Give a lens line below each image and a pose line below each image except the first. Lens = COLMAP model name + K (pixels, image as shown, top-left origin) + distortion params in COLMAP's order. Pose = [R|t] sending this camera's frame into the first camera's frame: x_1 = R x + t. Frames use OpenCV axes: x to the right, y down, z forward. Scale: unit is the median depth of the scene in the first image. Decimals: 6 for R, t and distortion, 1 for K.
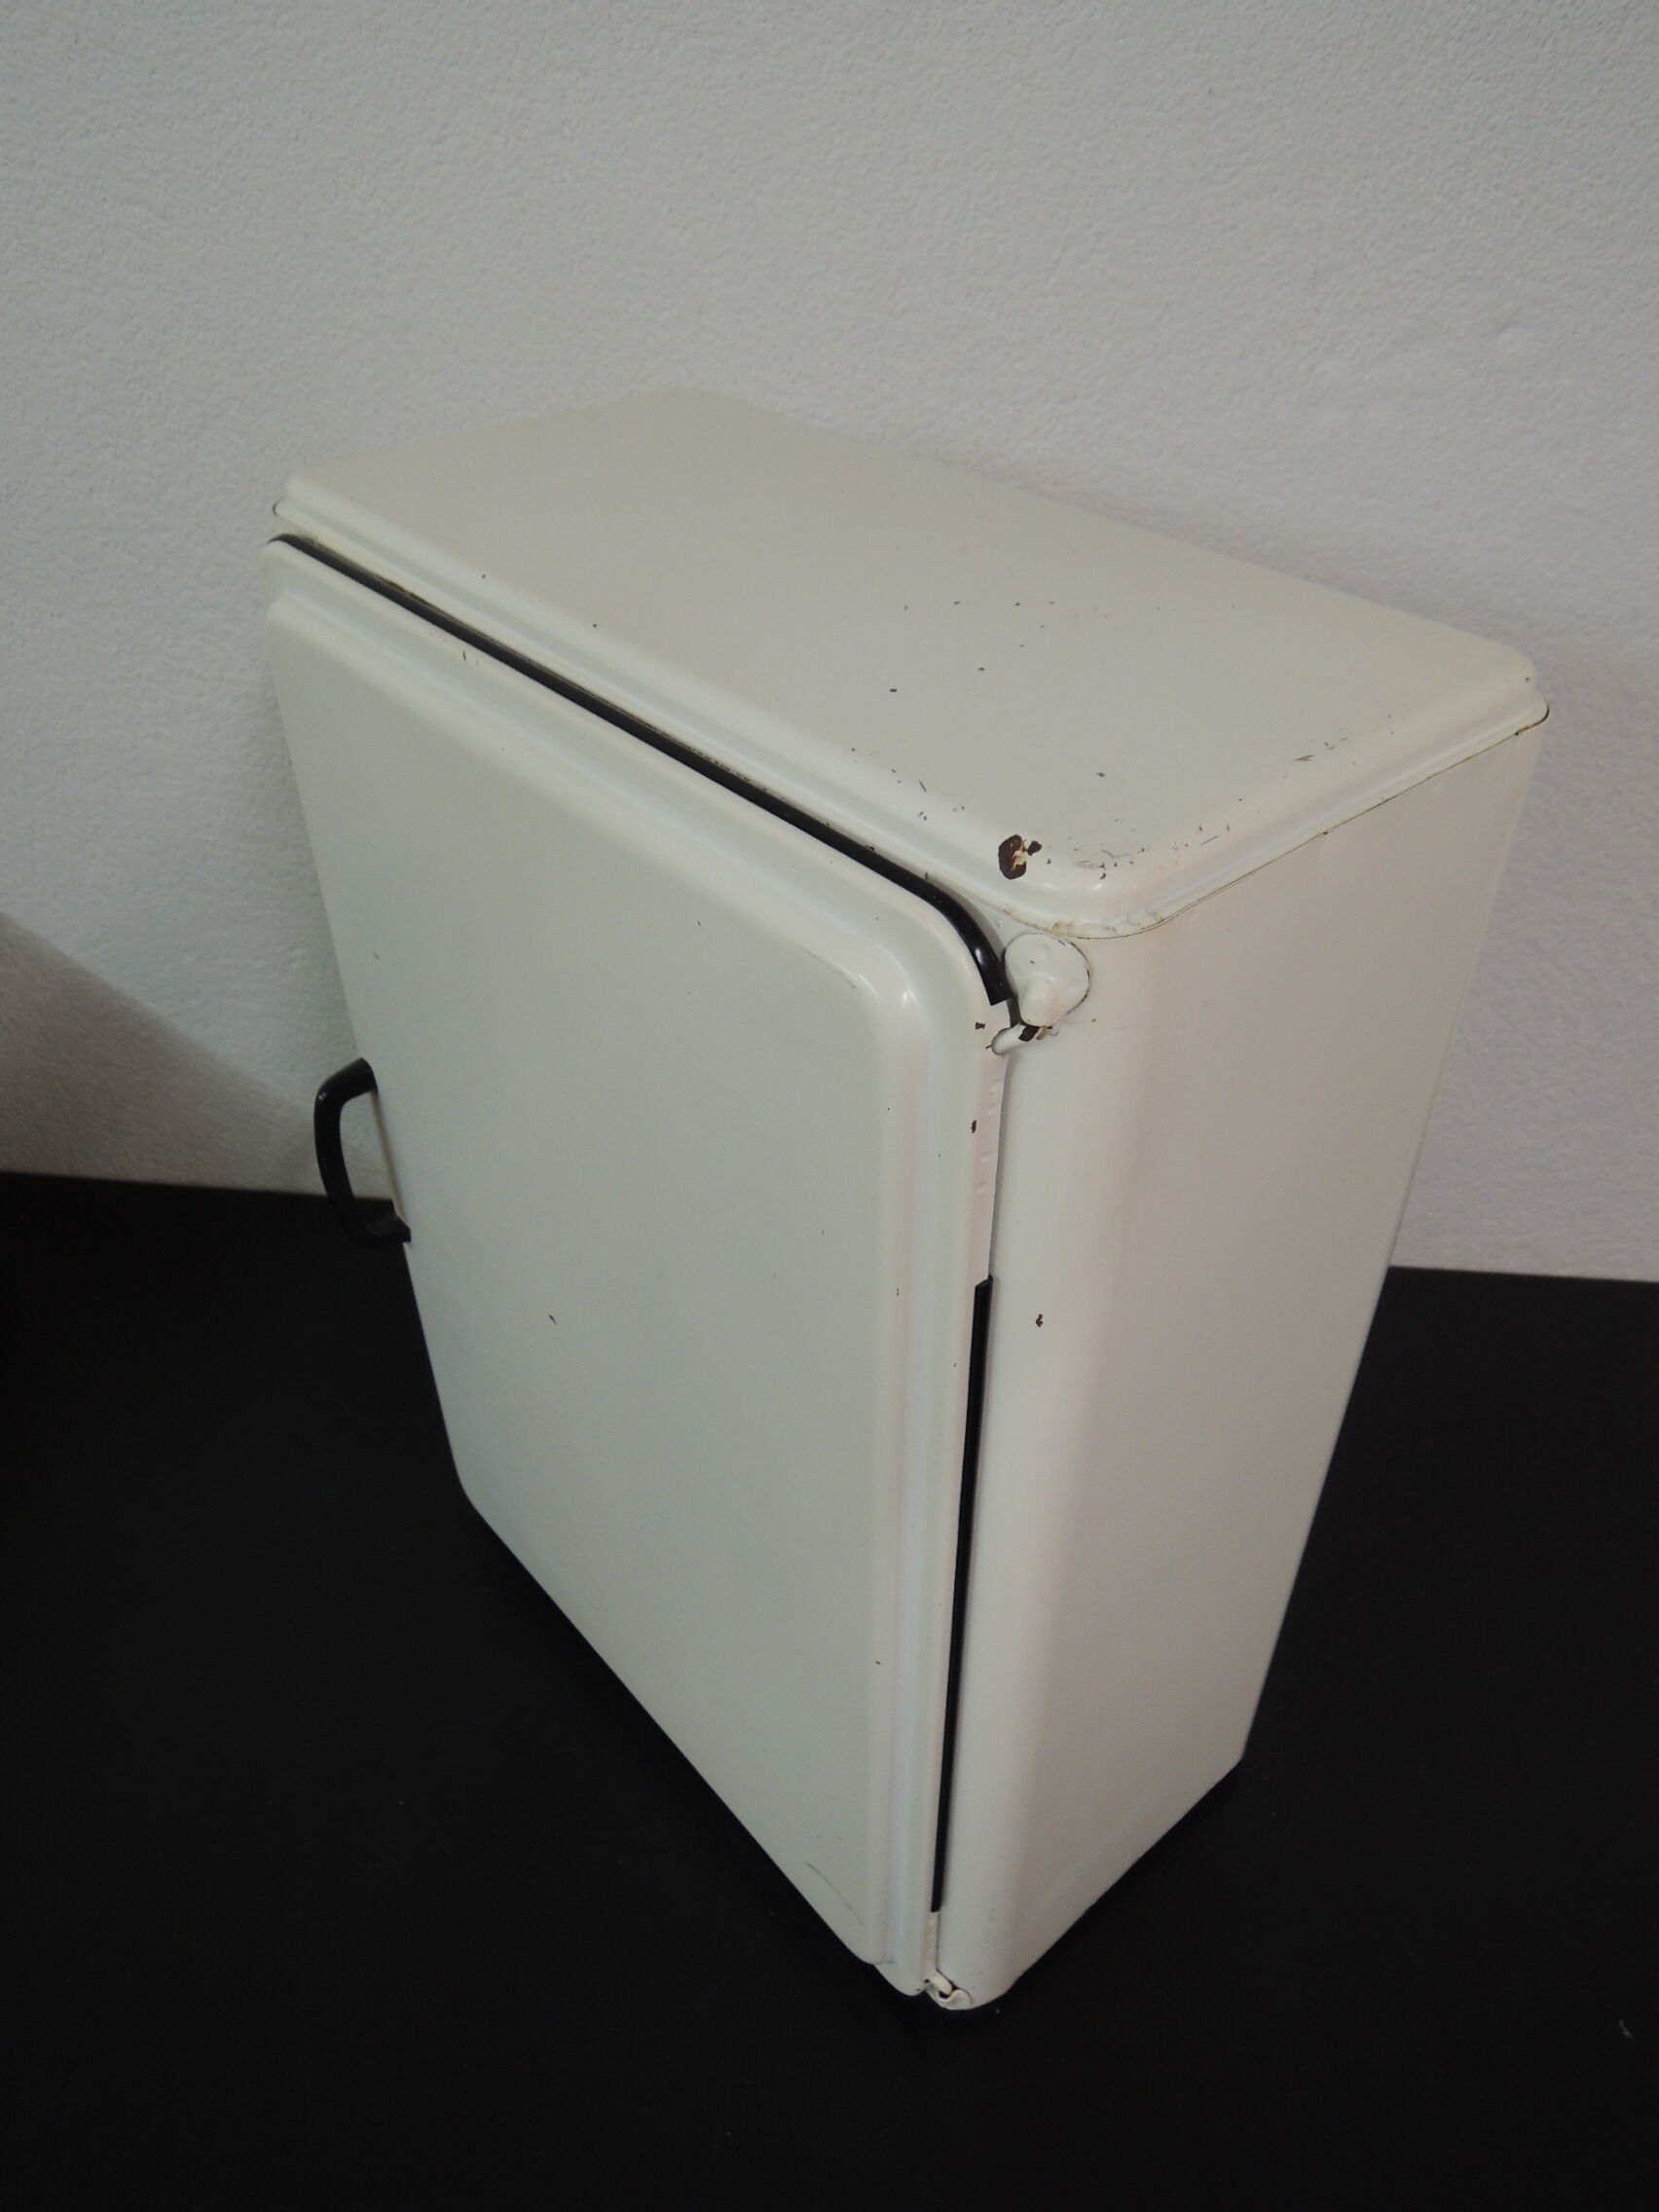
lens RADIAL K [[1572.0, 0, 827.2], [0, 1572.0, 1107.7], [0, 0, 1]] dist [-0.023076, -0.001631]
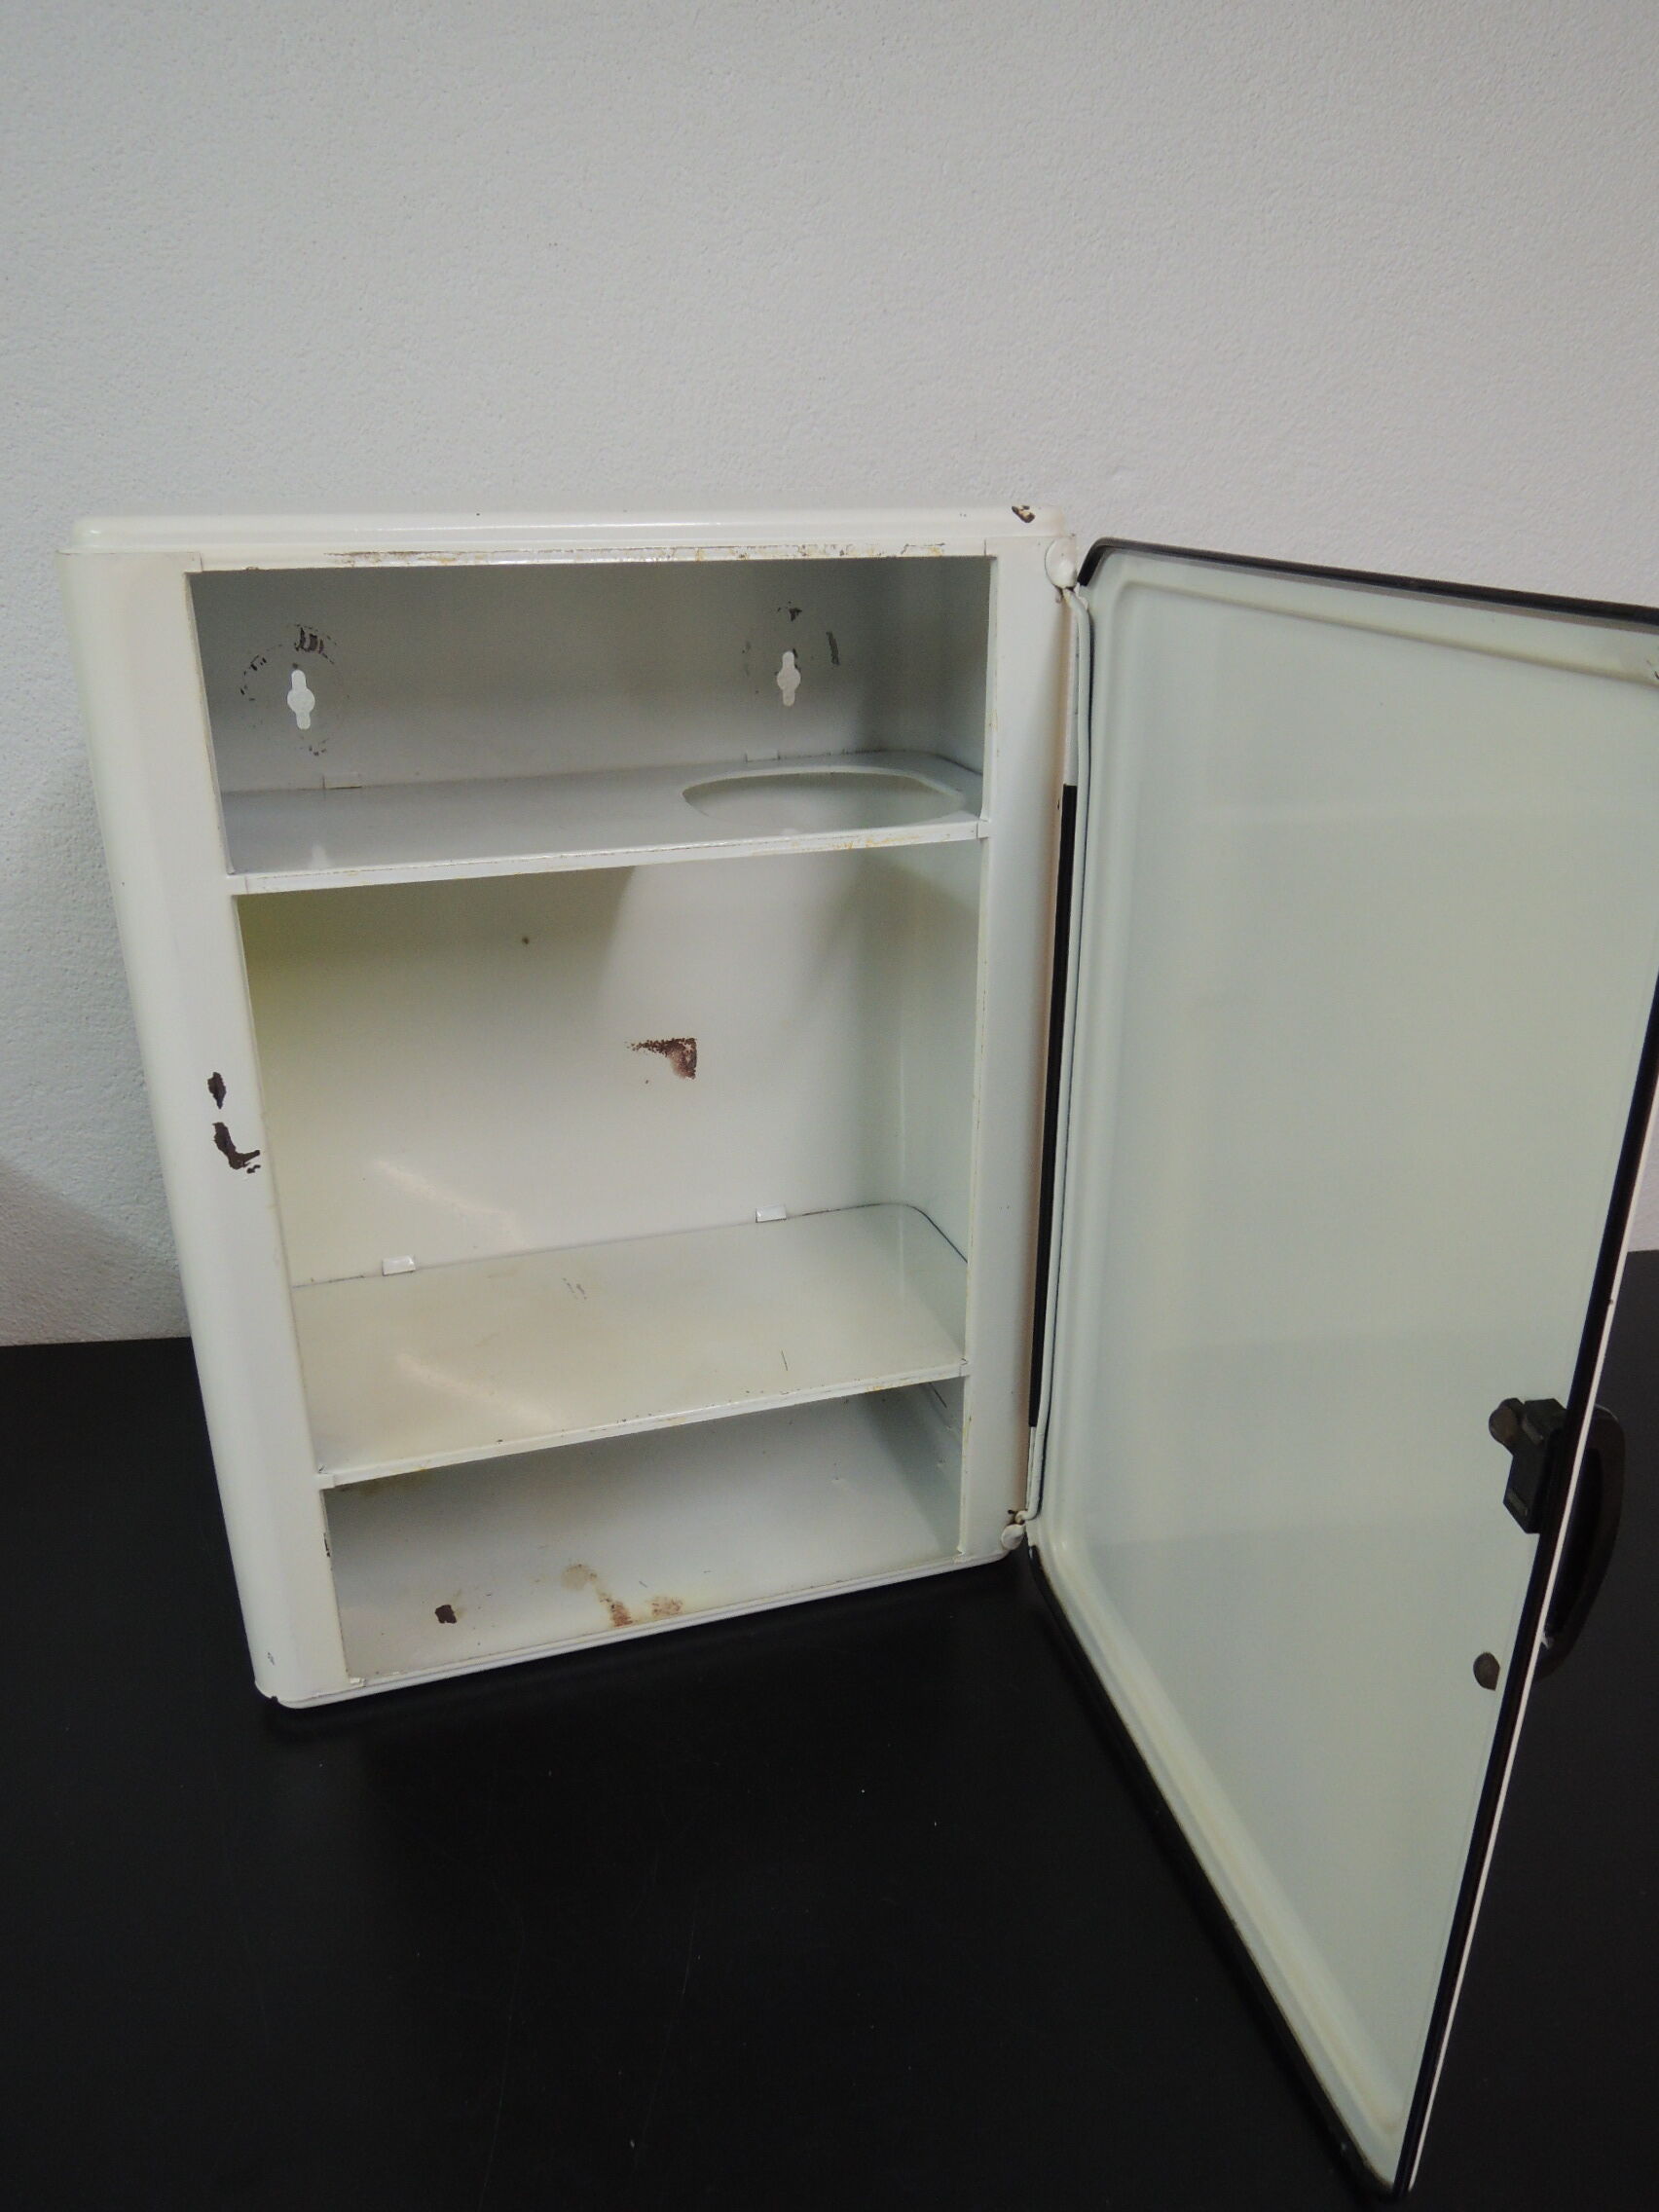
lens RADIAL K [[1572.0, 0, 830.0], [0, 1572.0, 1109.8], [0, 0, 1]] dist [-0.023076, -0.001631]
pose [[0.980729, -0.080256, 0.178125, -0.100649], [0.125607, 0.957340, -0.260236, 0.360712], [-0.149641, 0.277595, 0.948972, -0.113068]]
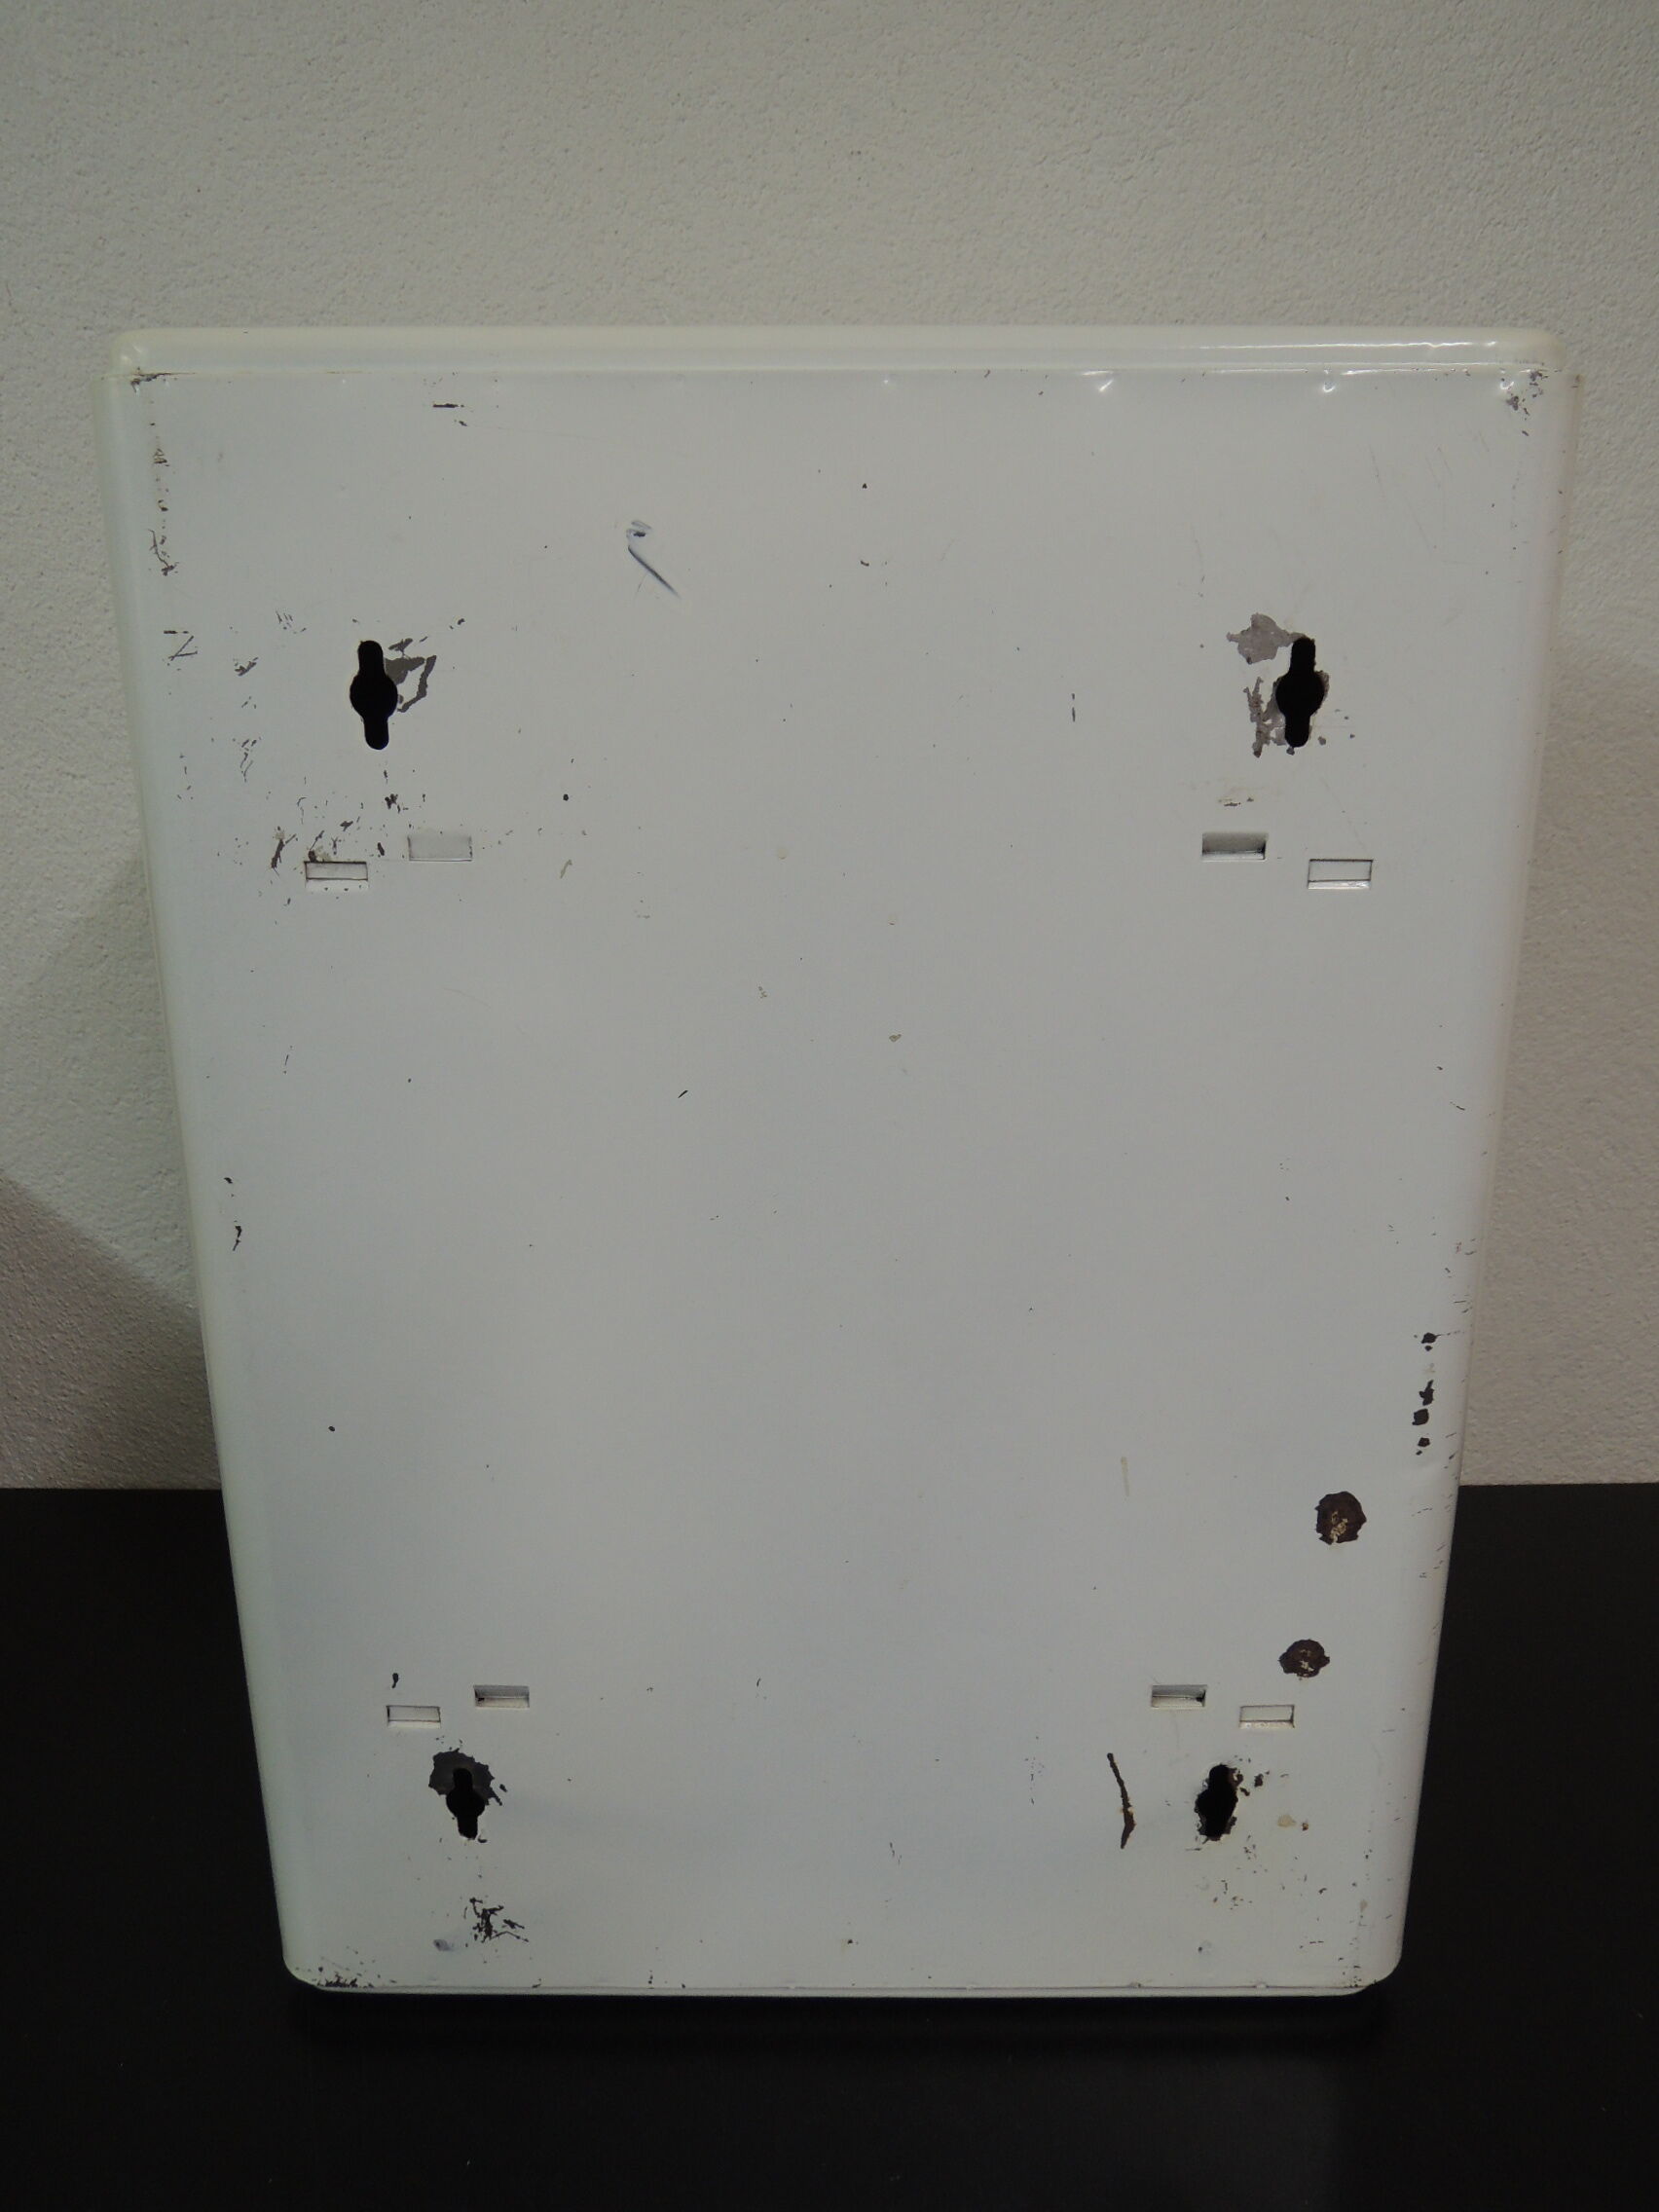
lens RADIAL K [[1572.0, 0, 830.3], [0, 1572.0, 1104.7], [0, 0, 1]] dist [-0.023076, -0.001631]
pose [[0.994656, -0.031383, 0.098359, -0.175389], [0.064251, 0.933880, -0.351767, 0.272152], [-0.080816, 0.356207, 0.930906, 0.197728]]
